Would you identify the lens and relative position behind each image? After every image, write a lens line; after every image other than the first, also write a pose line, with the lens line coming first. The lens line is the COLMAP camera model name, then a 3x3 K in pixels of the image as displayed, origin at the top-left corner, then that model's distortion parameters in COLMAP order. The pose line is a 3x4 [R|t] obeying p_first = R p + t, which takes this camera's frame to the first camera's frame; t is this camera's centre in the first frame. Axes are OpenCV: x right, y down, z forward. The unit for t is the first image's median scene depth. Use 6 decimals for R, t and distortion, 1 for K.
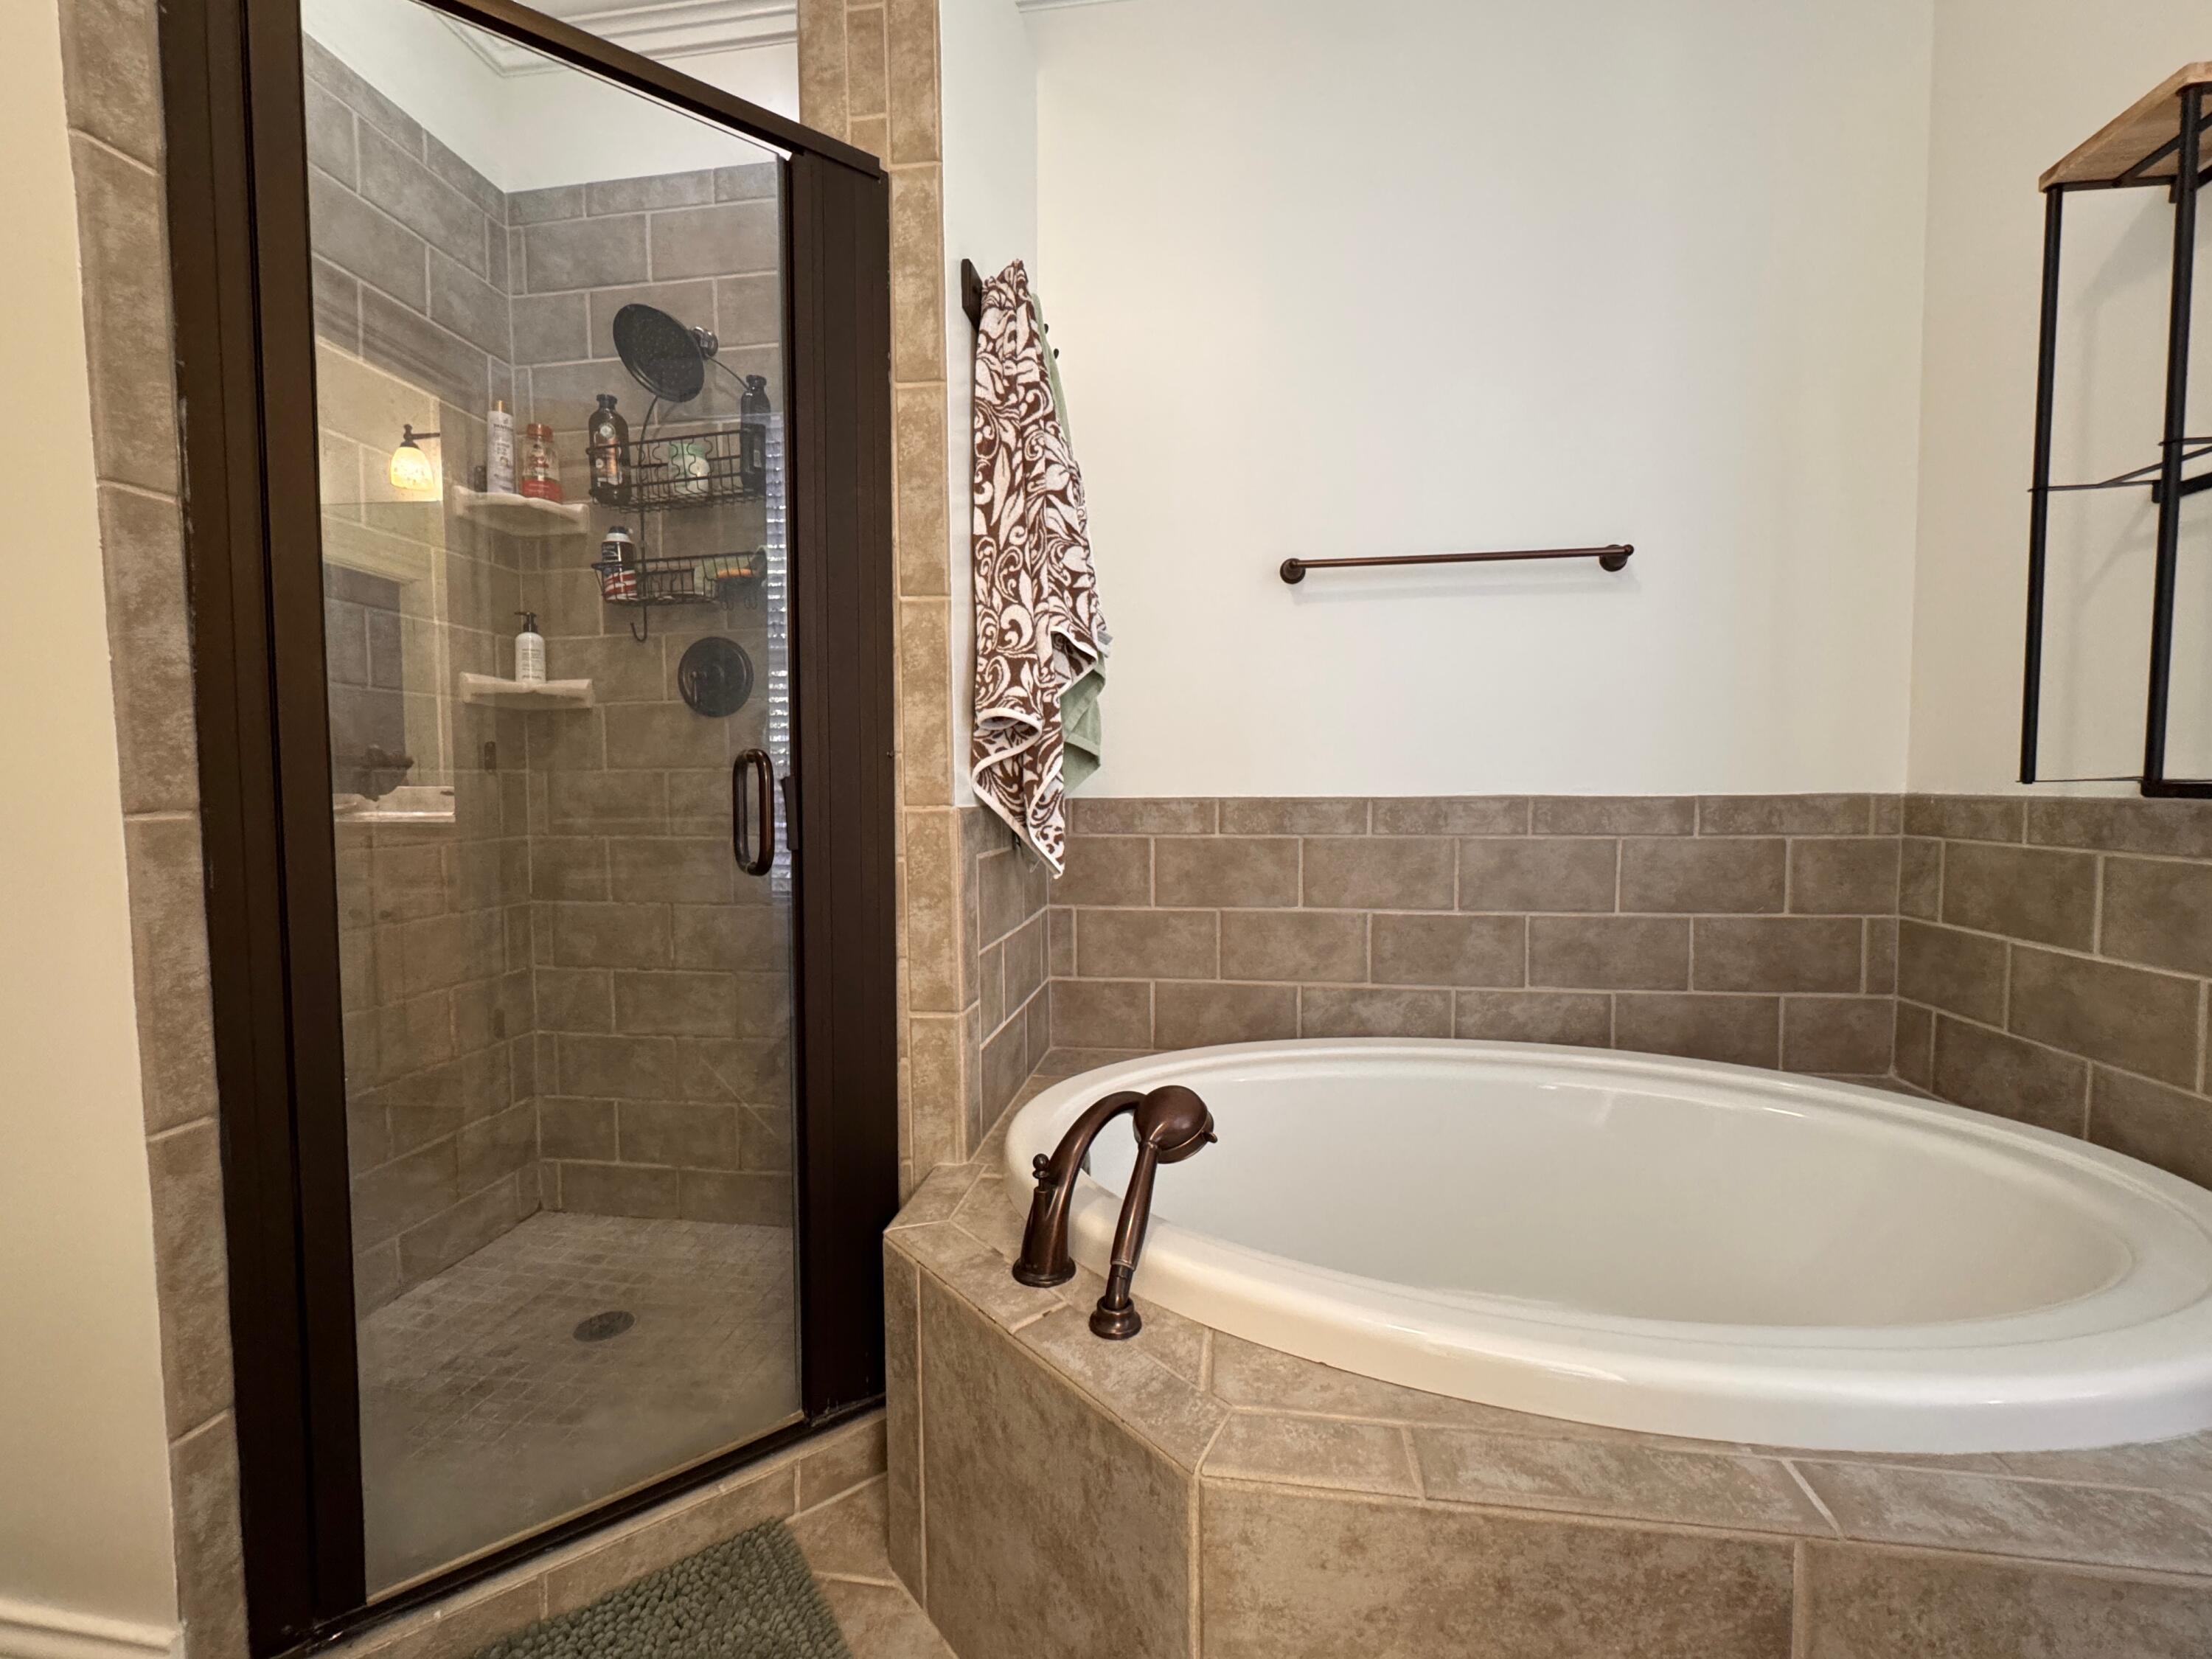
lens RADIAL K [[898.8, 0, 1107.4], [0, 898.8, 832.0], [0, 0, 1]] dist [-0.001878, -0.000100]
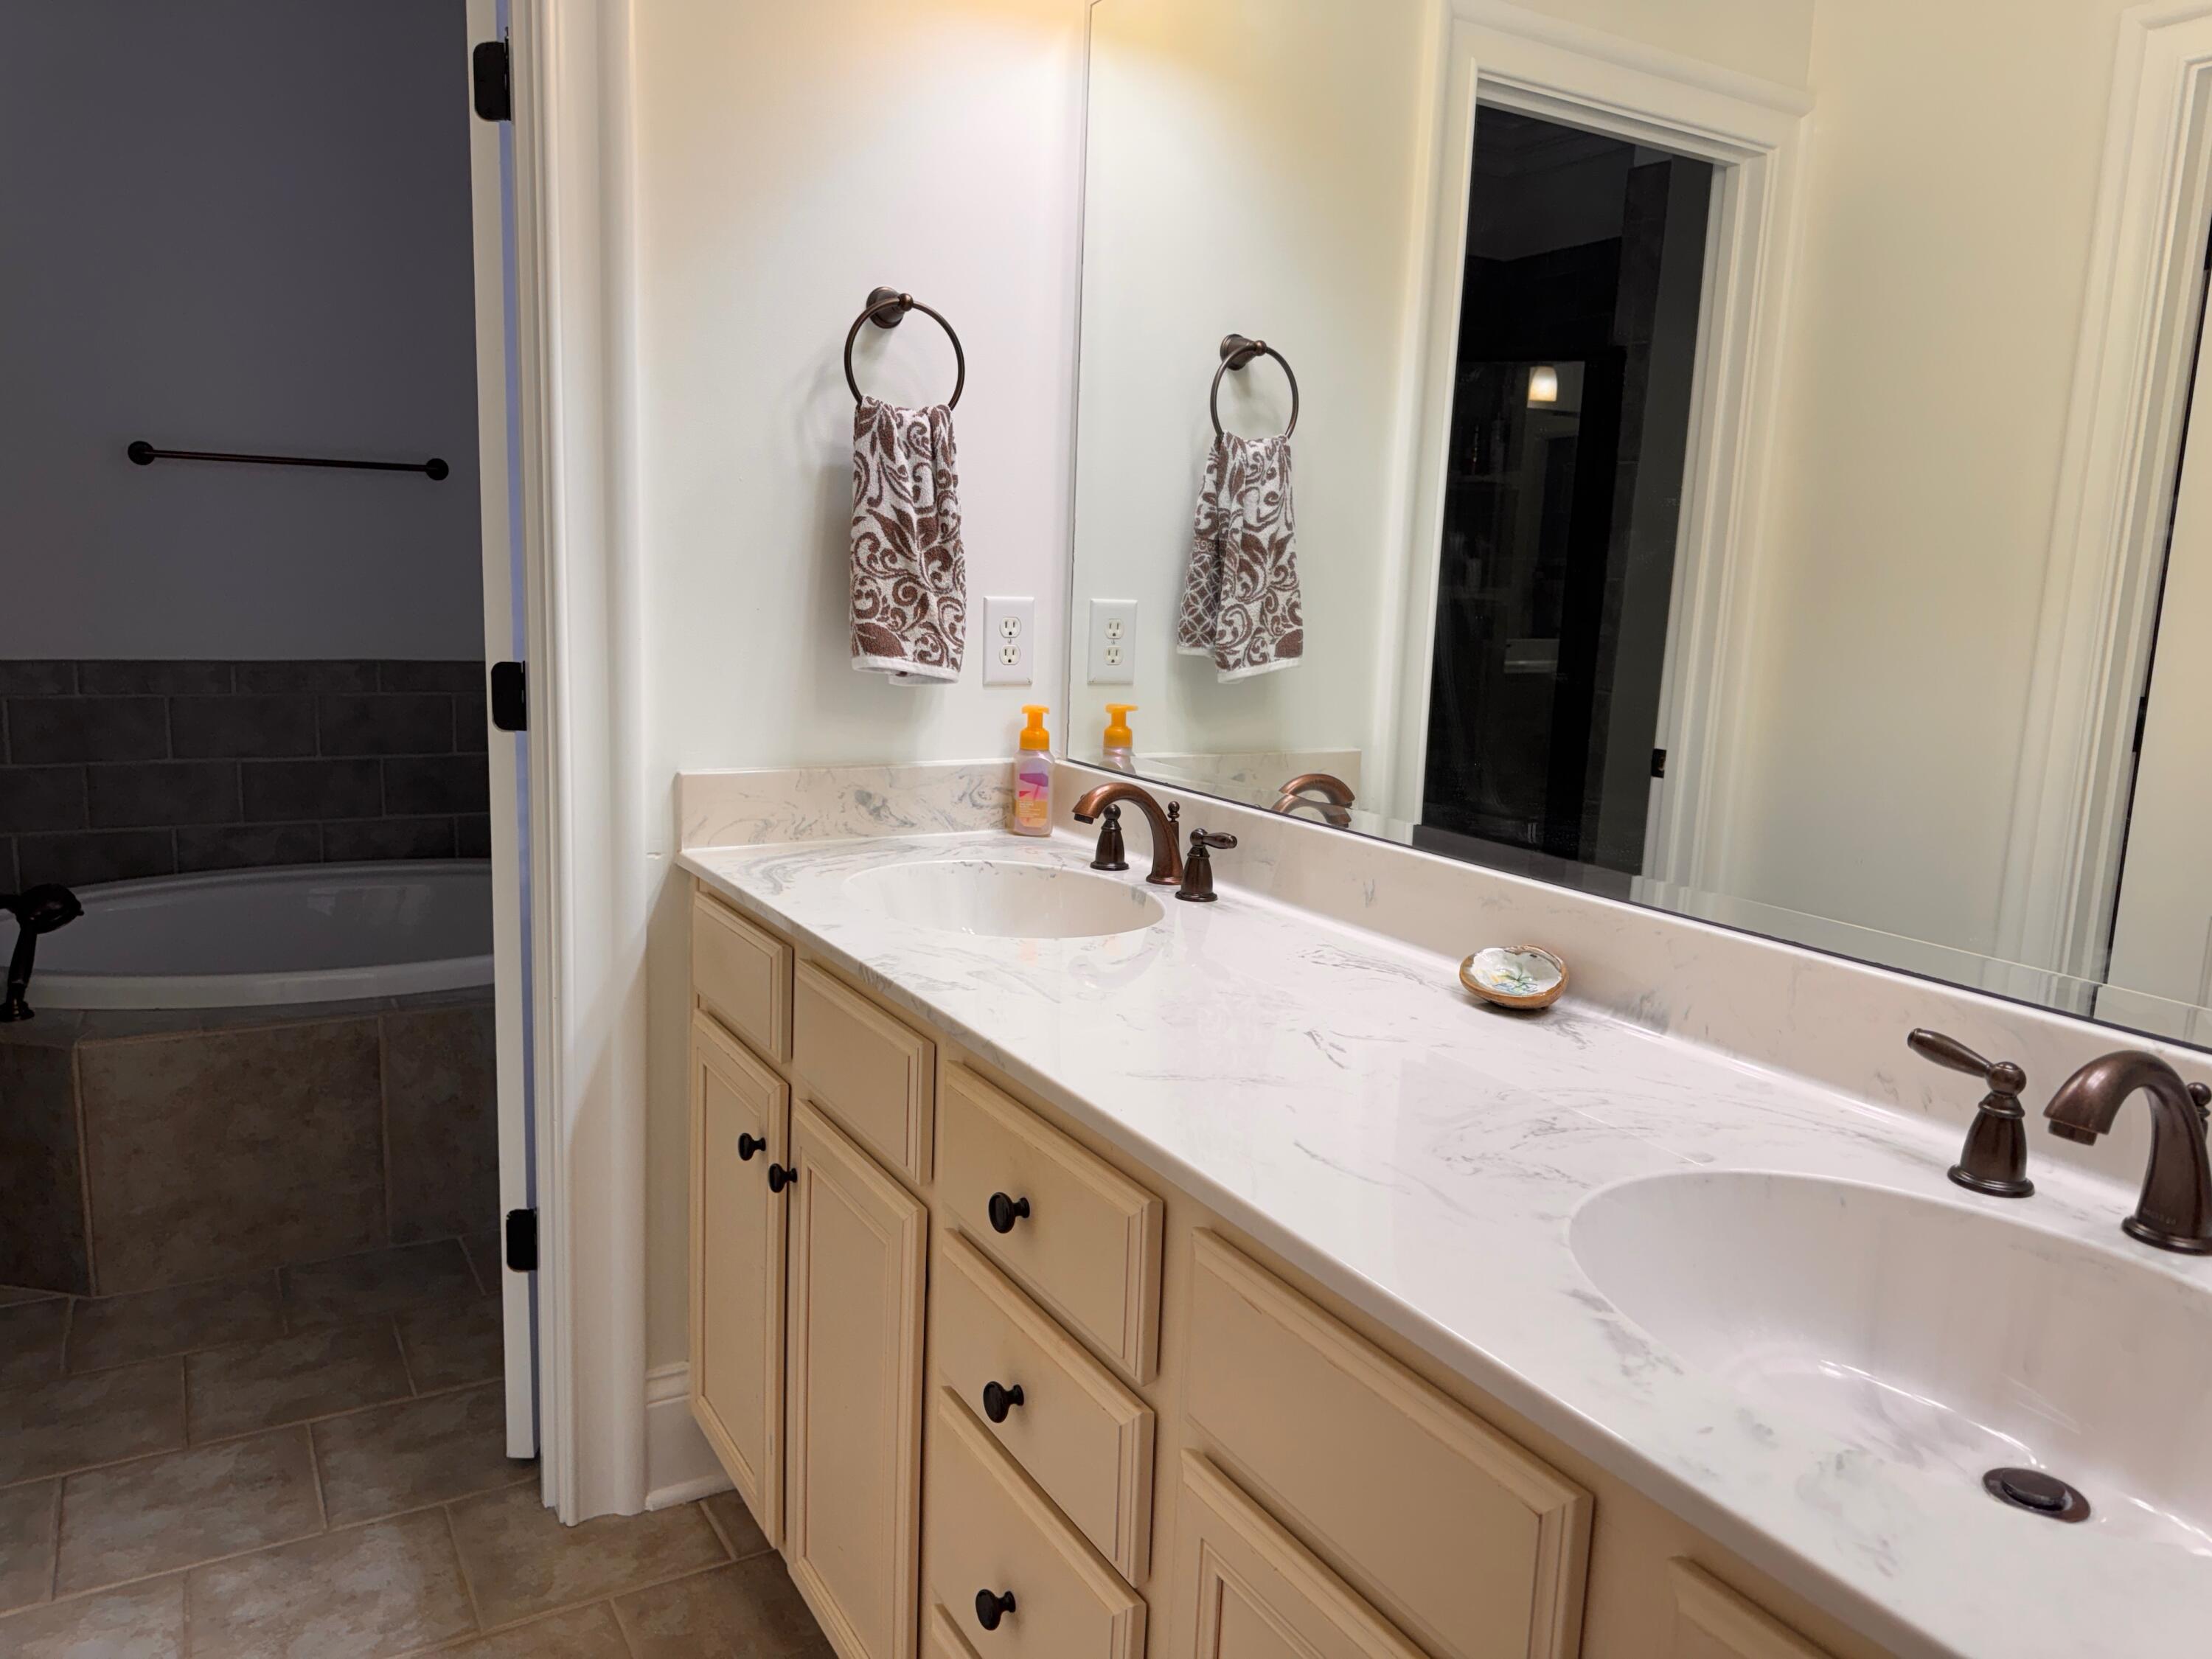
lens RADIAL K [[1561.2, 0, 1103.5], [0, 1561.2, 838.6], [0, 0, 1]] dist [0.072969, -0.097048]
pose [[0.779853, -0.072939, 0.621699, -0.112760], [-0.011368, 0.991374, 0.130570, -0.090116], [-0.625860, -0.108893, 0.772297, -1.288426]]
